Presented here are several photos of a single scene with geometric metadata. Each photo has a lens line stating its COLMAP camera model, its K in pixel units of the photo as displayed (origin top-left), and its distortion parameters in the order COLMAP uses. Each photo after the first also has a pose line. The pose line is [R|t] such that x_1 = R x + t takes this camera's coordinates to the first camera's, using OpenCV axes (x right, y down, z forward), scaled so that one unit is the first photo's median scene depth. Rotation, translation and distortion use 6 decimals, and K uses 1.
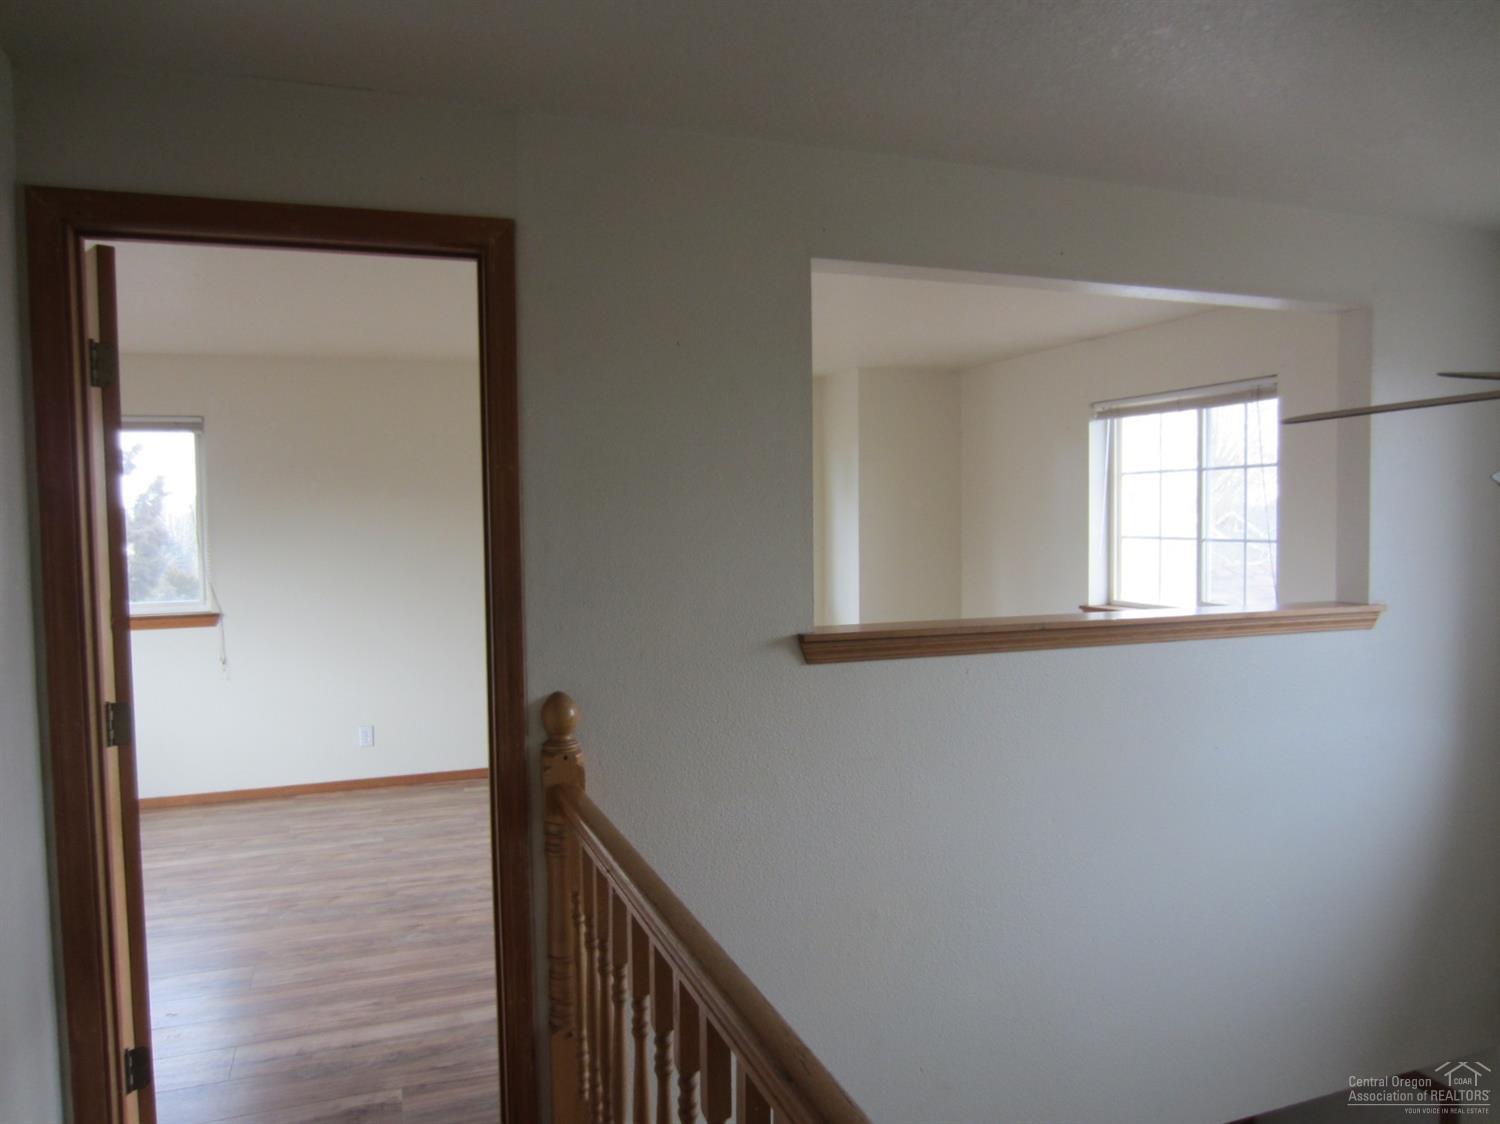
lens RADIAL K [[1069.6, 0, 751.6], [0, 1069.6, 570.2], [0, 0, 1]] dist [-0.013886, 0.003624]
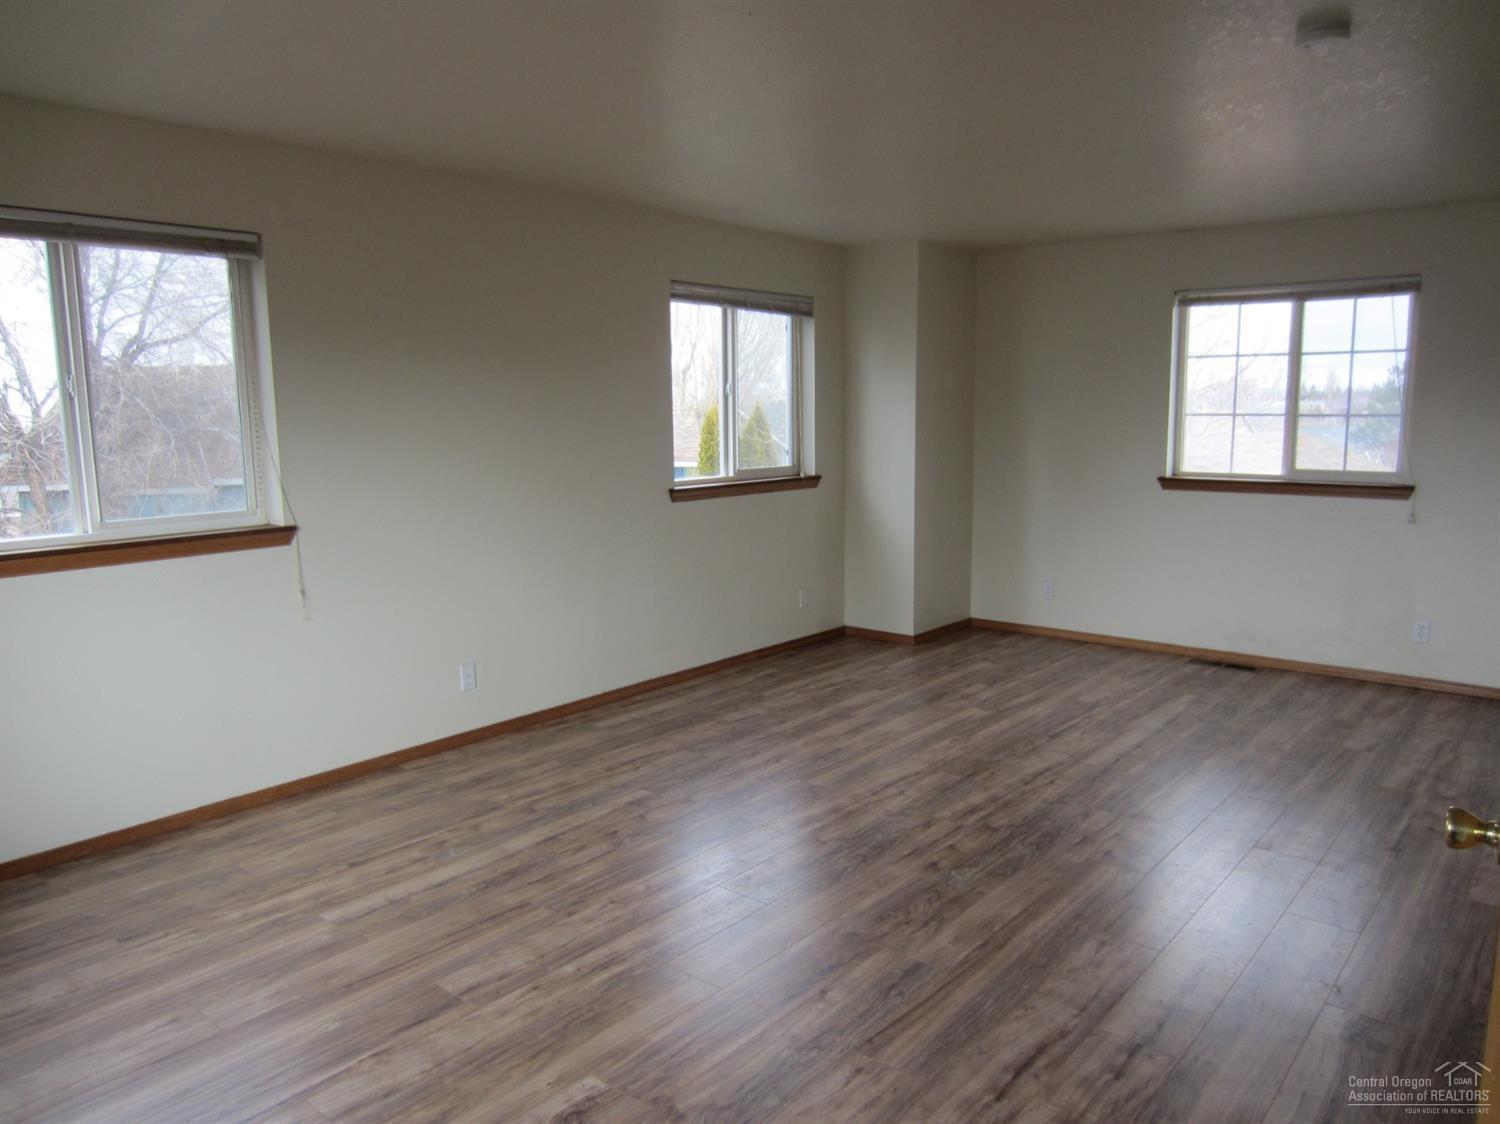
lens RADIAL K [[1069.6, 0, 752.1], [0, 1069.6, 564.5], [0, 0, 1]] dist [-0.013886, 0.003624]
pose [[0.859107, -0.070853, 0.506868, -0.667019], [0.024336, 0.994906, 0.097825, 0.005287], [-0.511217, -0.071706, 0.856455, 0.279284]]
